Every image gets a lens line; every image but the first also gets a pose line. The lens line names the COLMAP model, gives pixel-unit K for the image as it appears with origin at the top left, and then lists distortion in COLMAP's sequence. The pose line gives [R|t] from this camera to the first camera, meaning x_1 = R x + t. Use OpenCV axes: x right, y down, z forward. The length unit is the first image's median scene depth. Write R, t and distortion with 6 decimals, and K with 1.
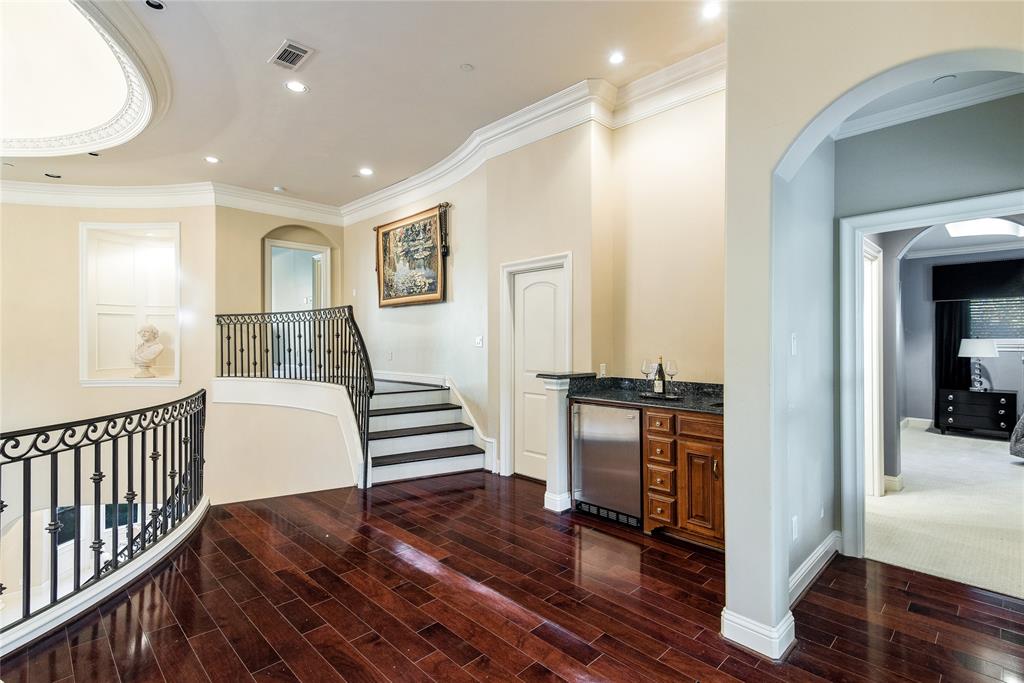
lens RADIAL K [[485.8, 0, 510.8], [0, 485.8, 333.5], [0, 0, 1]] dist [0.027928, -0.000557]
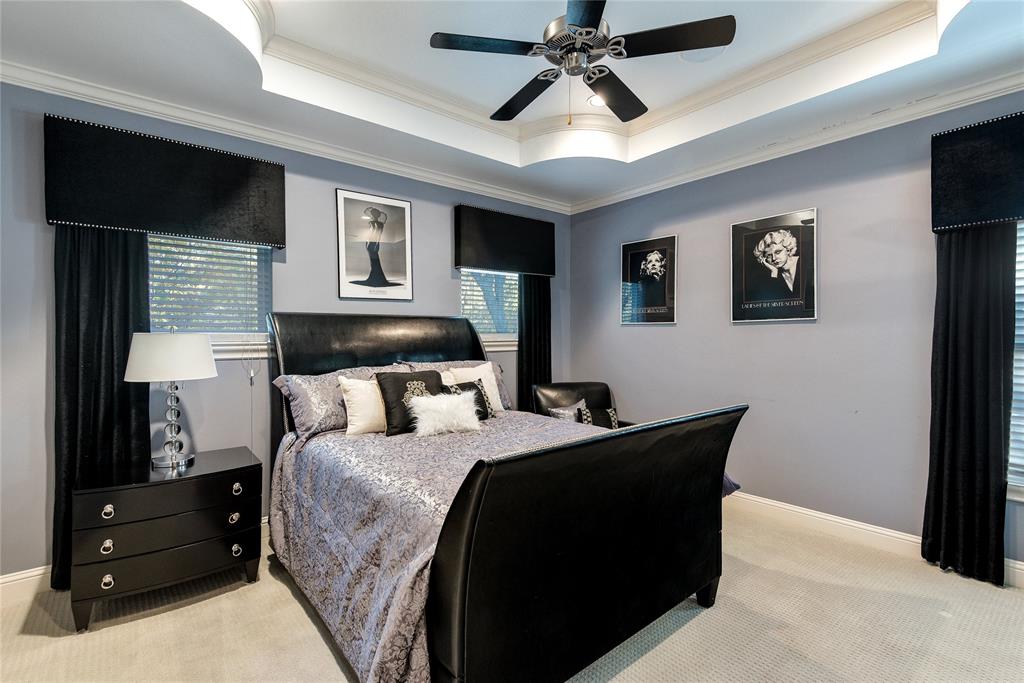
lens RADIAL K [[470.3, 0, 516.4], [0, 470.3, 337.1], [0, 0, 1]] dist [0.029467, -0.000321]
pose [[0.085761, -0.015891, 0.996189, 0.572864], [-0.000465, 0.999872, 0.015990, 0.007336], [-0.996316, -0.001834, 0.085742, 0.679140]]
